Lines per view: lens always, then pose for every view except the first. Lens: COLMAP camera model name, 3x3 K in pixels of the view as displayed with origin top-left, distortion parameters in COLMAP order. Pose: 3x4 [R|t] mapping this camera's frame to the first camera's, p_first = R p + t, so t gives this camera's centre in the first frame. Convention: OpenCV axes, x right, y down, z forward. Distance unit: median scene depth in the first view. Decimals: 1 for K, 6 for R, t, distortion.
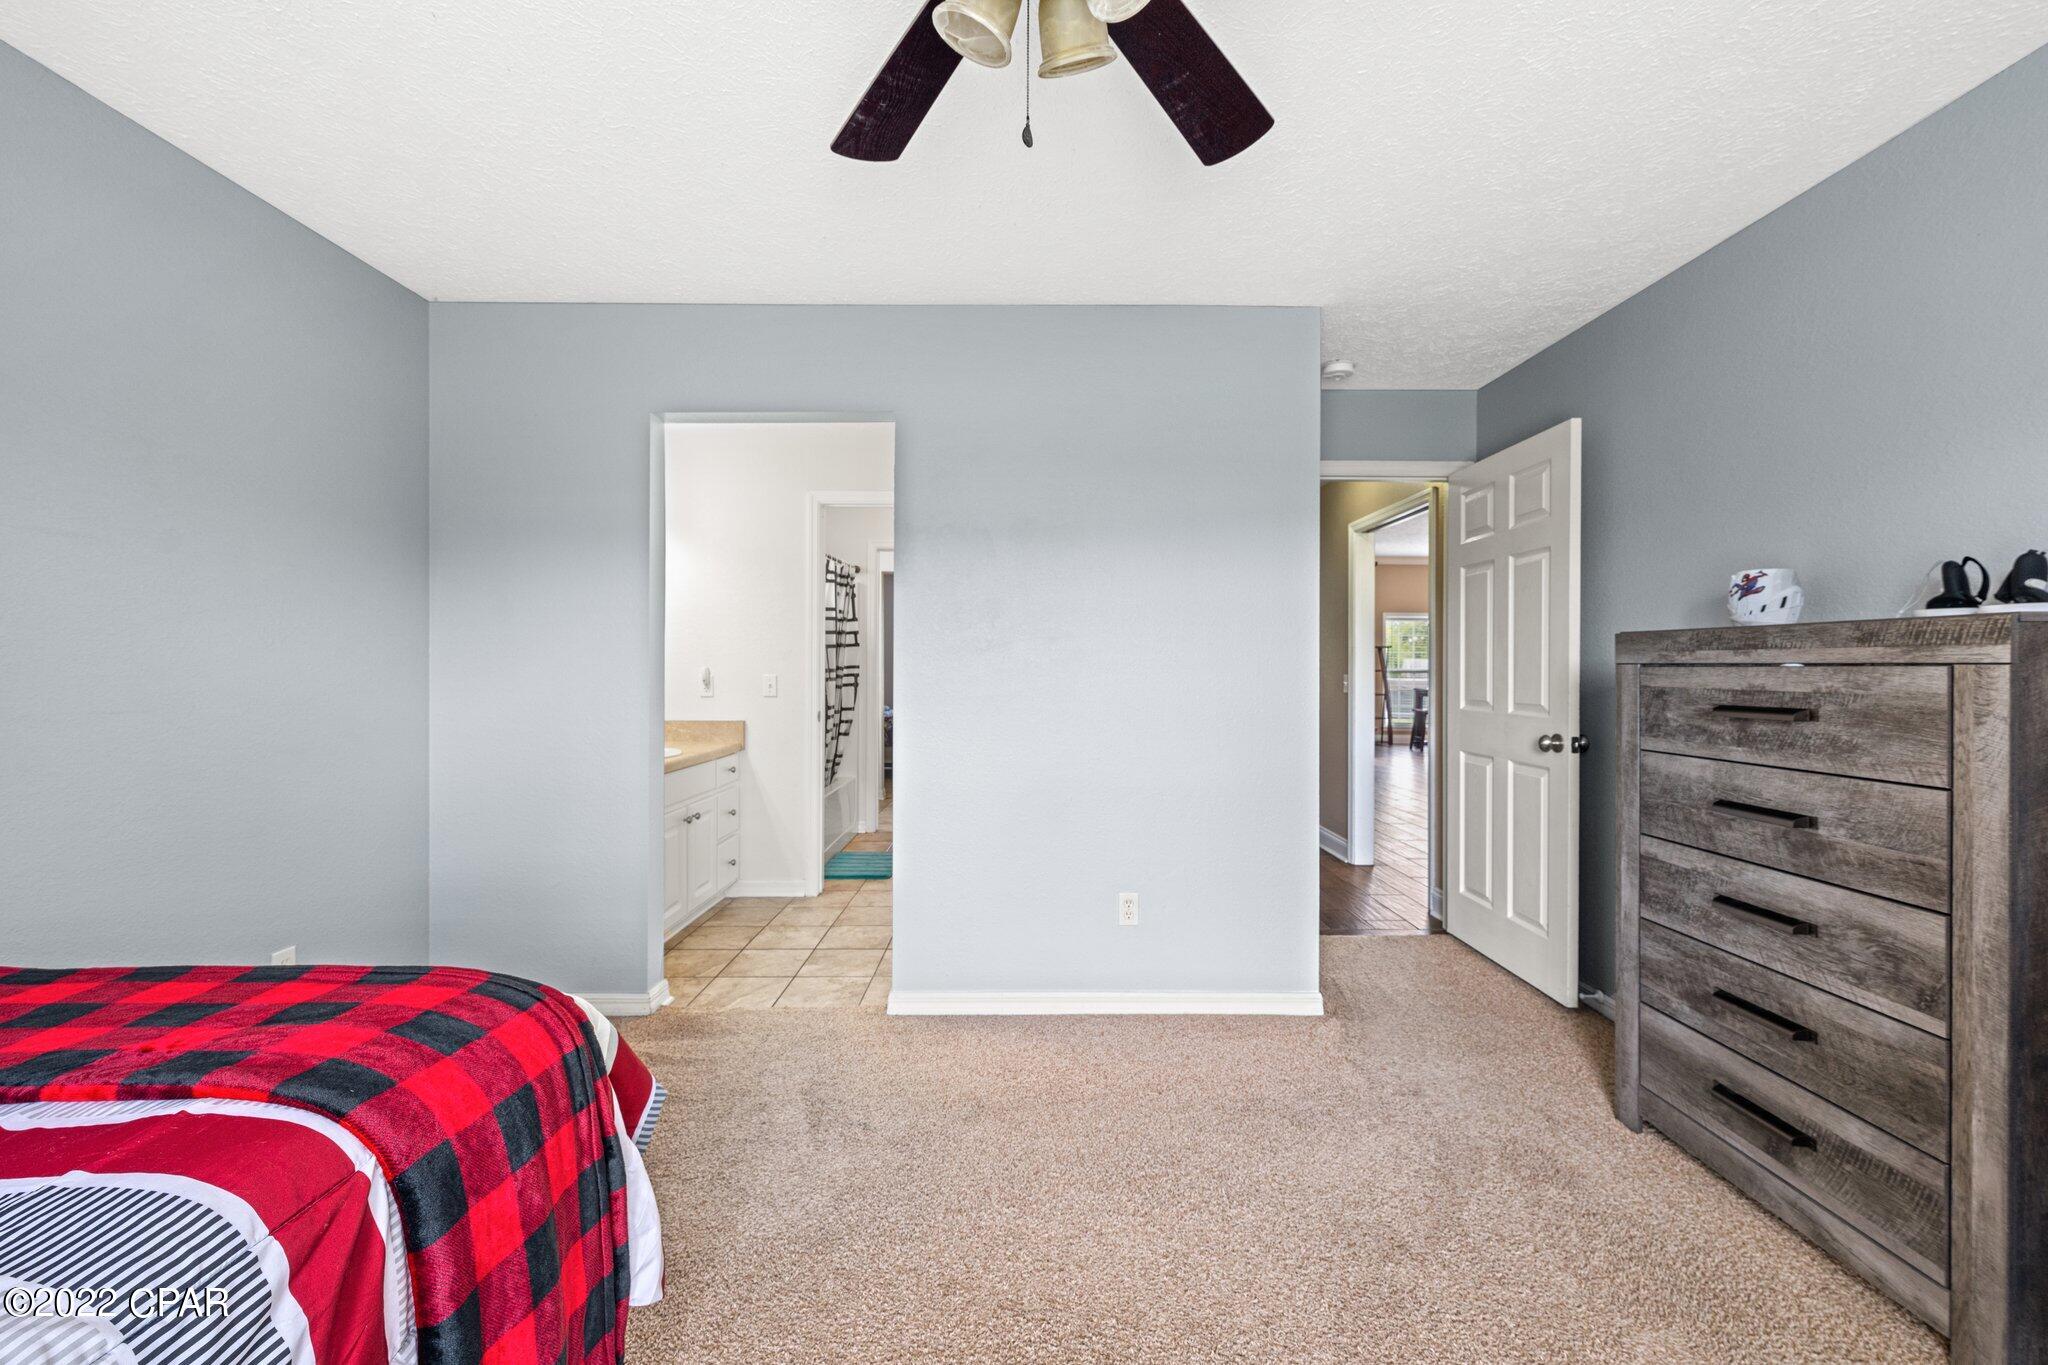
lens RADIAL K [[806.8, 0, 1025.1], [0, 806.8, 676.8], [0, 0, 1]] dist [-0.001233, -0.000786]
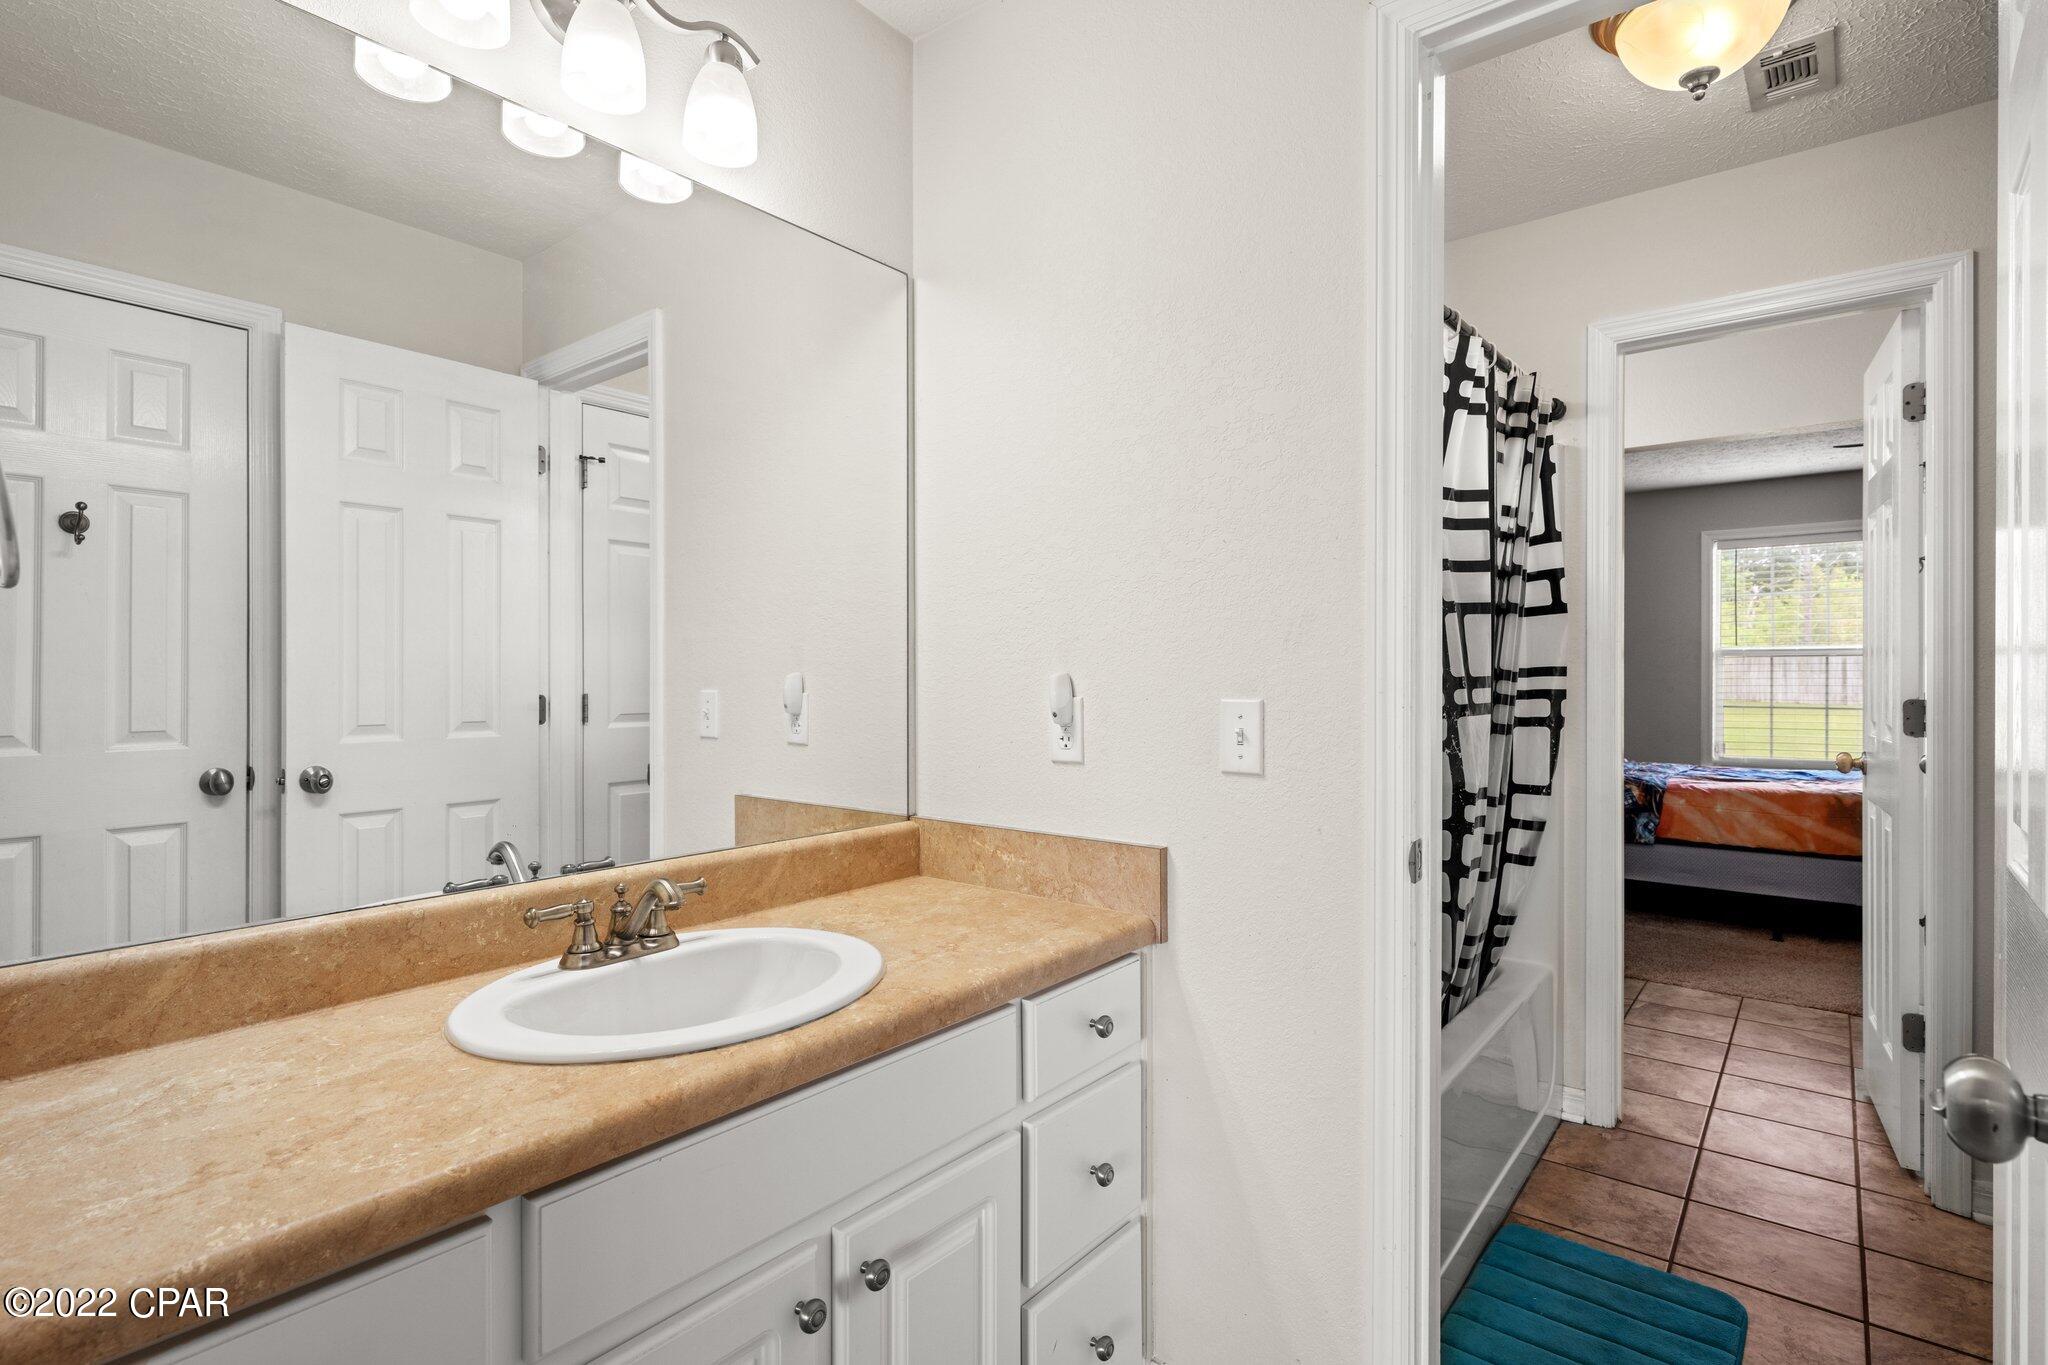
lens RADIAL K [[1040.6, 0, 1024.9], [0, 1040.6, 673.1], [0, 0, 1]] dist [0.006350, -0.000065]
pose [[0.782115, -0.002389, -0.623129, -0.109944], [-0.002229, 0.999976, -0.006632, -0.007952], [0.623130, 0.006576, 0.782091, 0.511750]]
